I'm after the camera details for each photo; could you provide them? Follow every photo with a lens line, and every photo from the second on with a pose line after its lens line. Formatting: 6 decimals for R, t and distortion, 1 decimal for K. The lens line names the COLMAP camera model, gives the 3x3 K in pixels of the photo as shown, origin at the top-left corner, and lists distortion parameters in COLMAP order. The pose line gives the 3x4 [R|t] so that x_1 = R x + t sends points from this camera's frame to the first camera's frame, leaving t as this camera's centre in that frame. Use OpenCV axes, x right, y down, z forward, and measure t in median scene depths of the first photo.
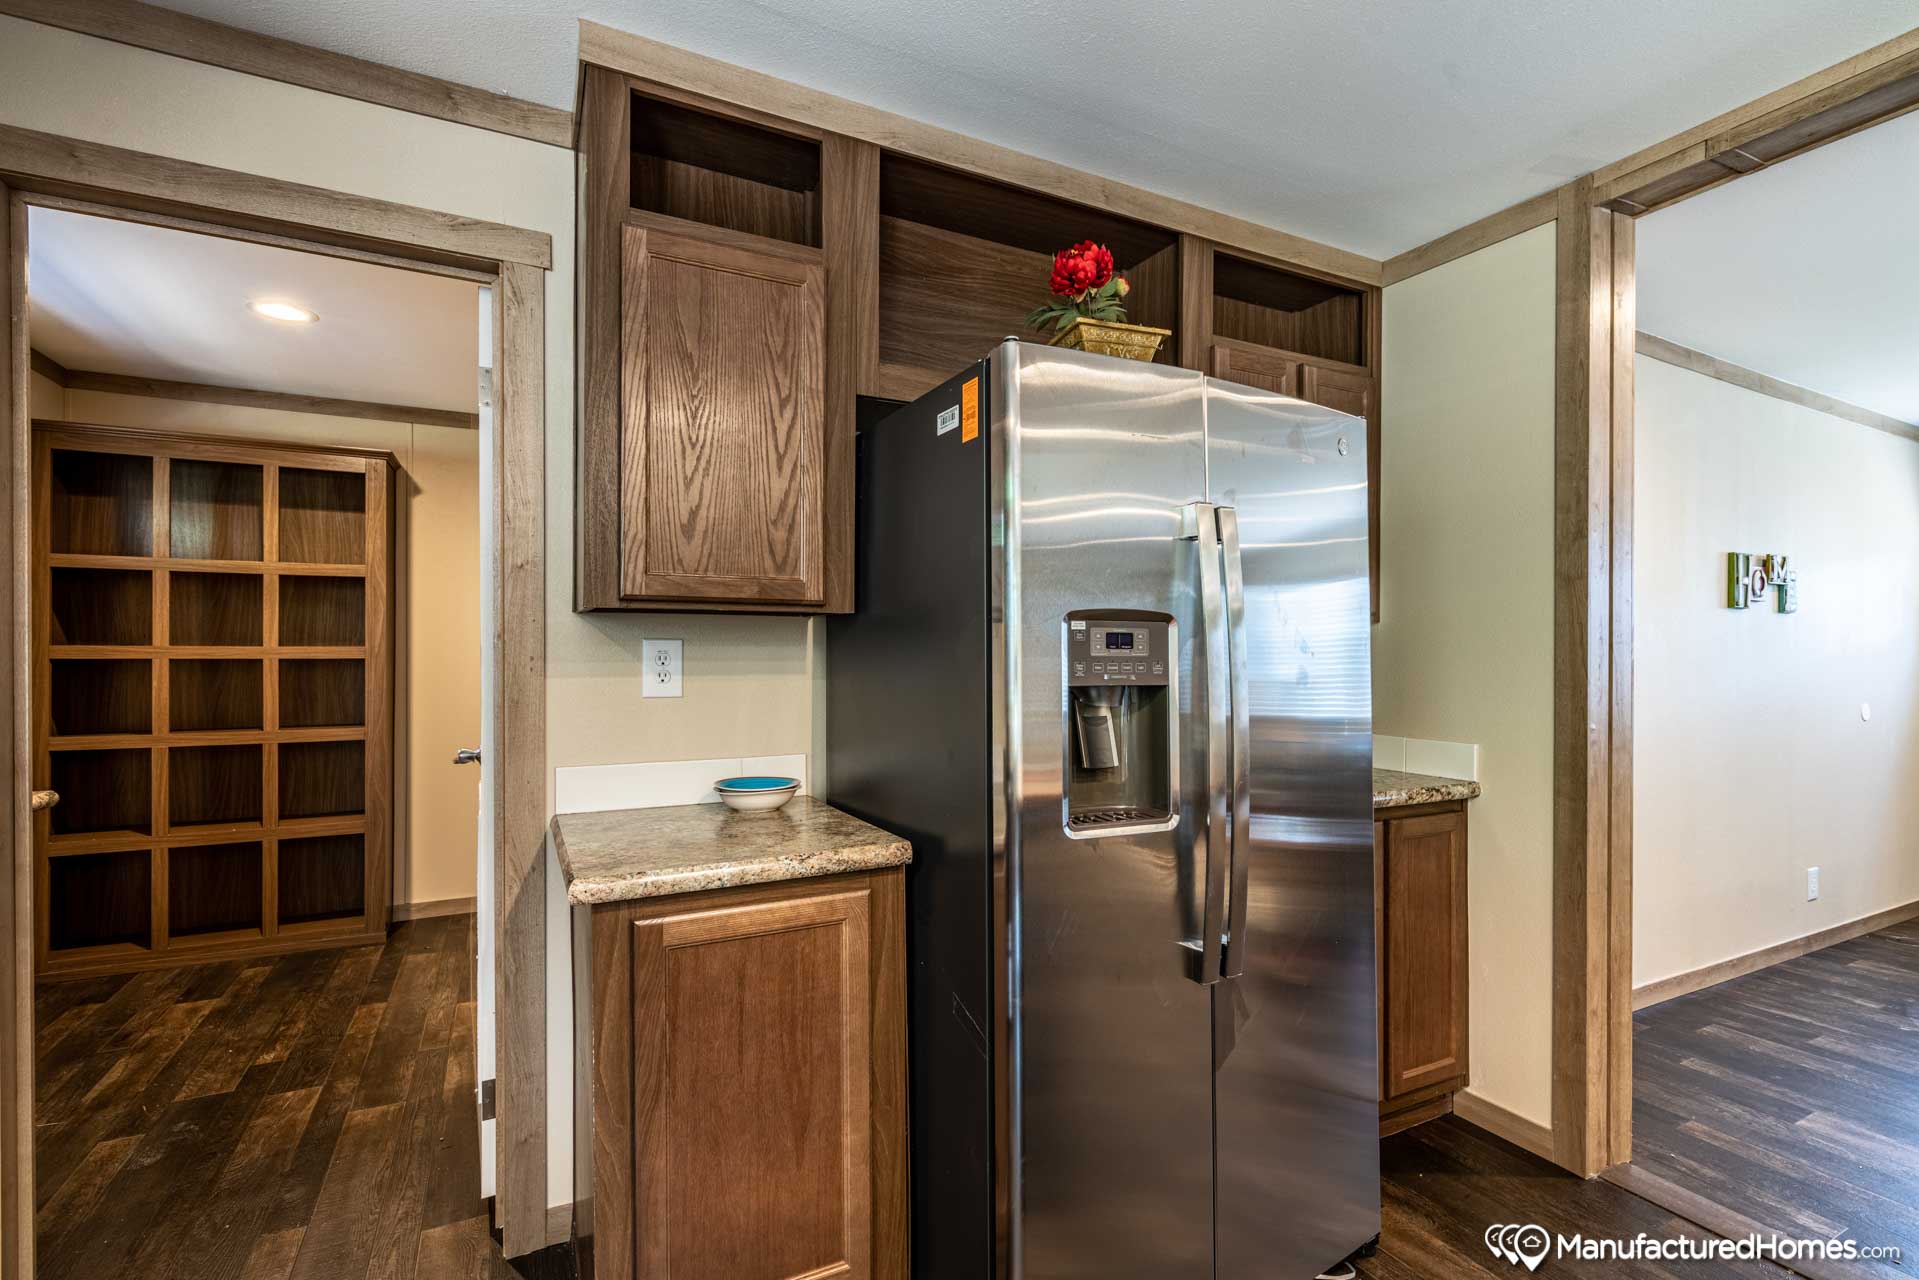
lens RADIAL K [[879.1, 0, 964.7], [0, 879.1, 648.7], [0, 0, 1]] dist [-0.007577, 0.003366]
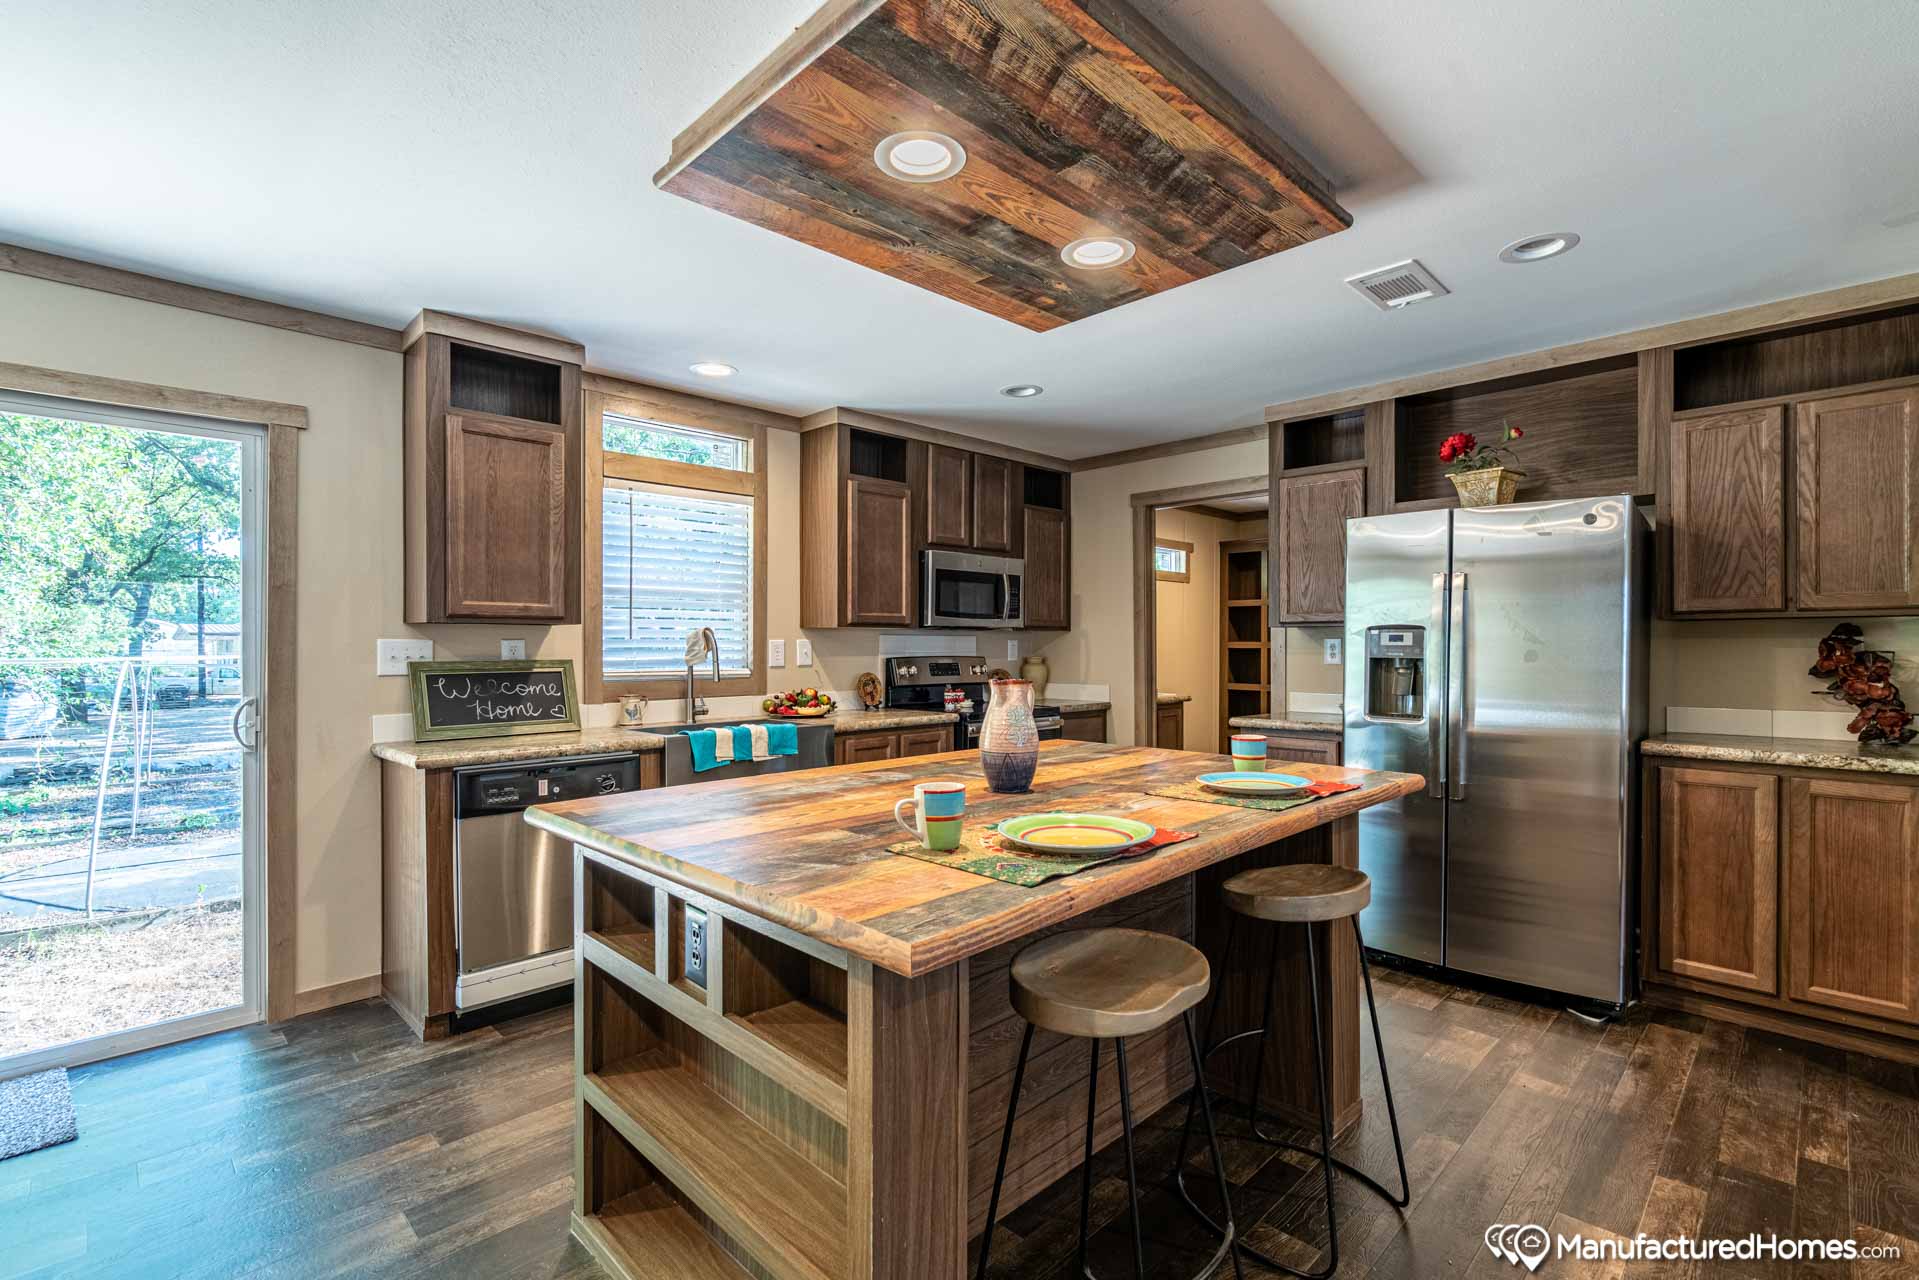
lens RADIAL K [[879.1, 0, 964.2], [0, 879.1, 646.7], [0, 0, 1]] dist [-0.007577, 0.003366]
pose [[0.317112, 0.000872, -0.948388, 1.556981], [0.003494, 0.999992, 0.002087, 0.002755], [0.948382, -0.003975, 0.317106, -0.621881]]
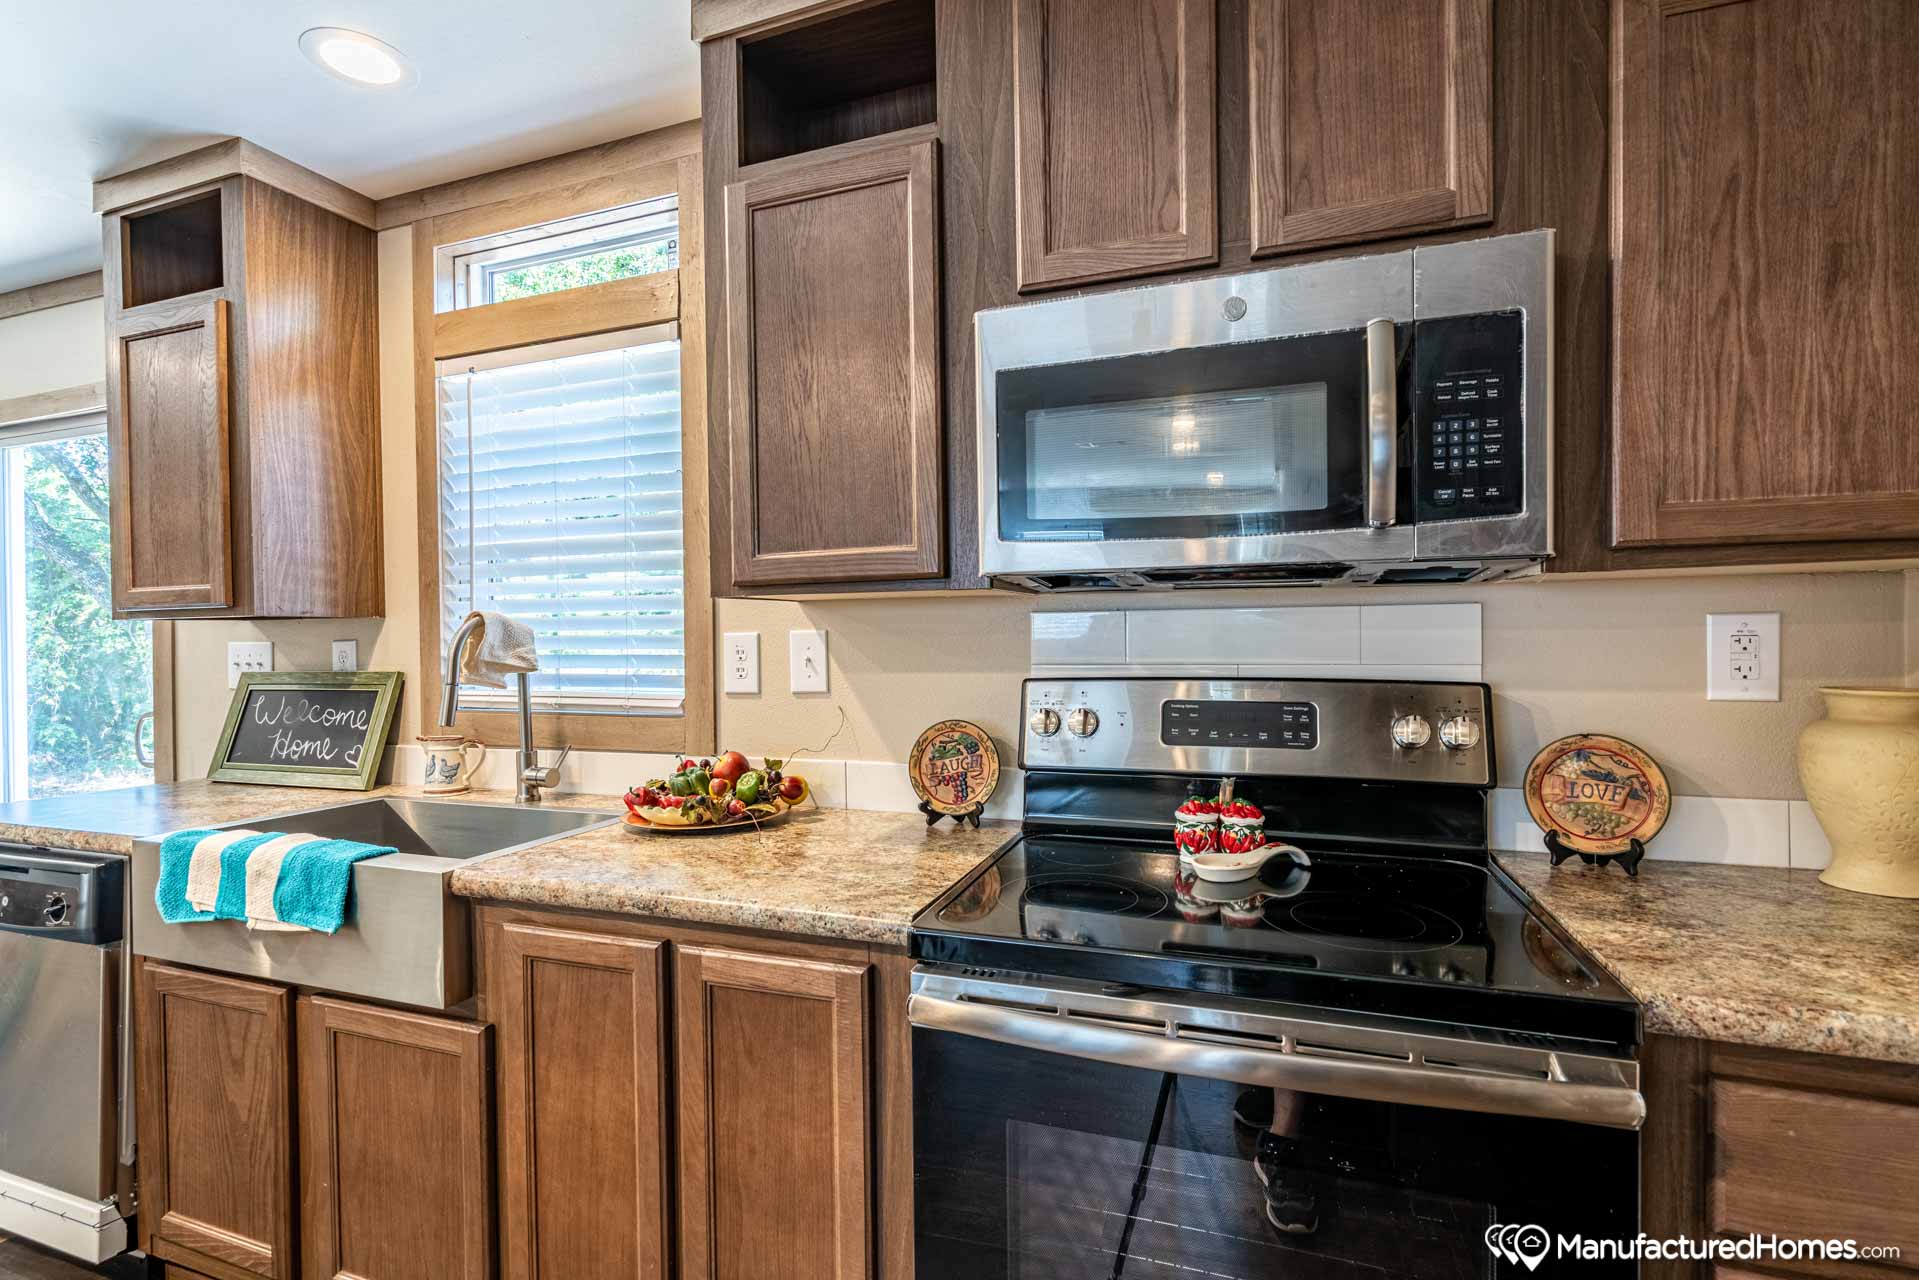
lens RADIAL K [[879.1, 0, 1009.4], [0, 879.1, 646.9], [0, 0, 1]] dist [-0.007577, 0.003366]
pose [[-0.725846, 0.014946, -0.687695, -0.312689], [0.014300, 0.999876, 0.006638, 0.002182], [0.687709, -0.005016, -0.725969, 0.588953]]
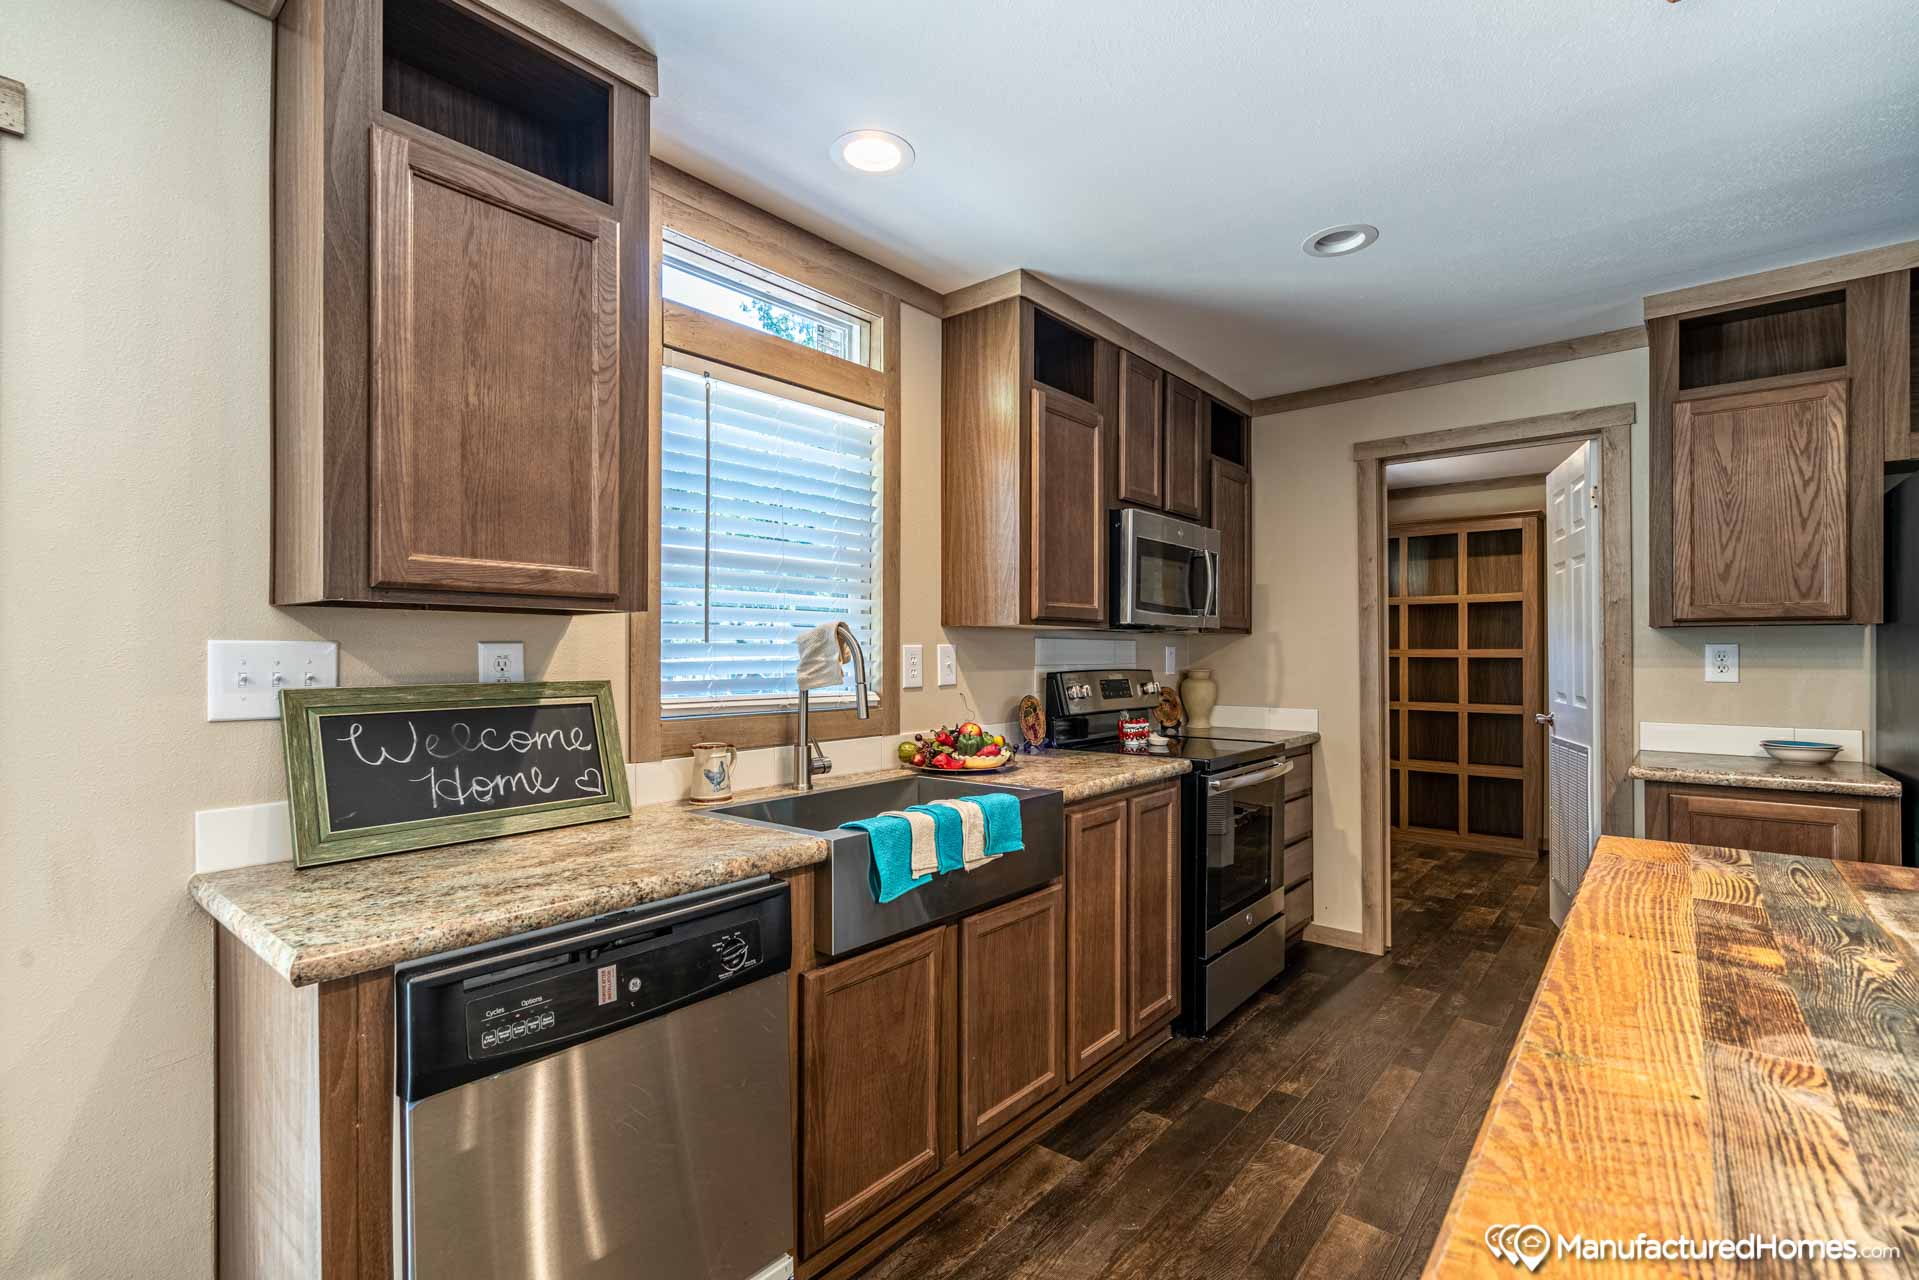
lens RADIAL K [[879.1, 0, 952.1], [0, 879.1, 649.2], [0, 0, 1]] dist [-0.007577, 0.003366]
pose [[0.387949, -0.004591, -0.921669, 0.564187], [0.002792, 0.999989, -0.003806, 0.000858], [0.921677, -0.001096, 0.387957, -0.854296]]
